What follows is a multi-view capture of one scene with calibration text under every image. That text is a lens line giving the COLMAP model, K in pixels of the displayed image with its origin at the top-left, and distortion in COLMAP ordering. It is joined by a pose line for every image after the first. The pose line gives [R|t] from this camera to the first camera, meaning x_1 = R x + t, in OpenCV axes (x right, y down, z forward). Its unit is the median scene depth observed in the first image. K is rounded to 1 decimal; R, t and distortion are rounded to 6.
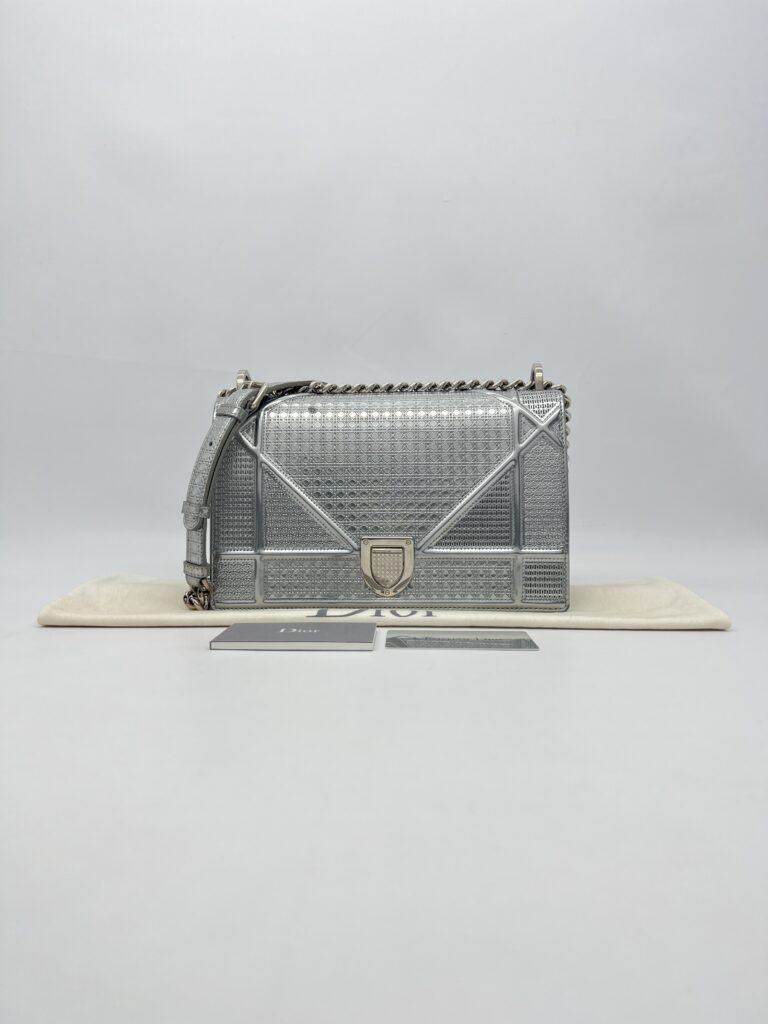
lens RADIAL K [[779.1, 0, 379.3], [0, 779.1, 508.4], [0, 0, 1]] dist [0.016104, 0.000108]
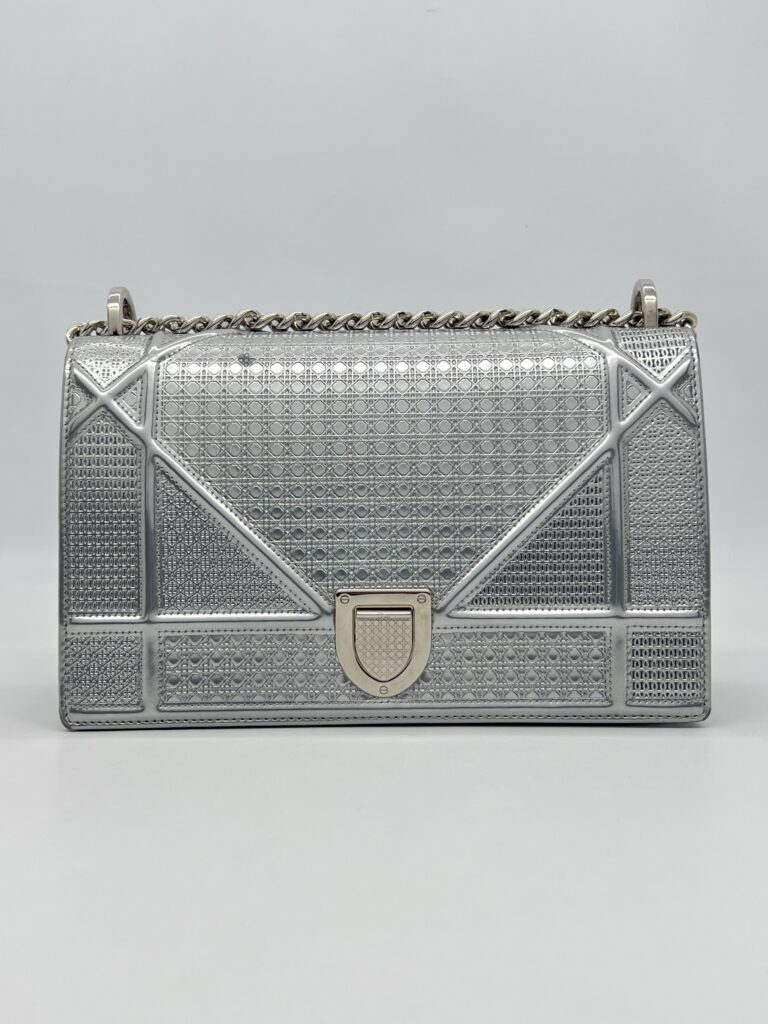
lens RADIAL K [[779.1, 0, 382.8], [0, 779.1, 517.1], [0, 0, 1]] dist [0.016104, 0.000108]
pose [[0.999000, -0.005158, 0.044408, -0.014260], [0.005491, 0.999958, -0.007387, -0.010386], [-0.044369, 0.007624, 0.998986, 0.448250]]
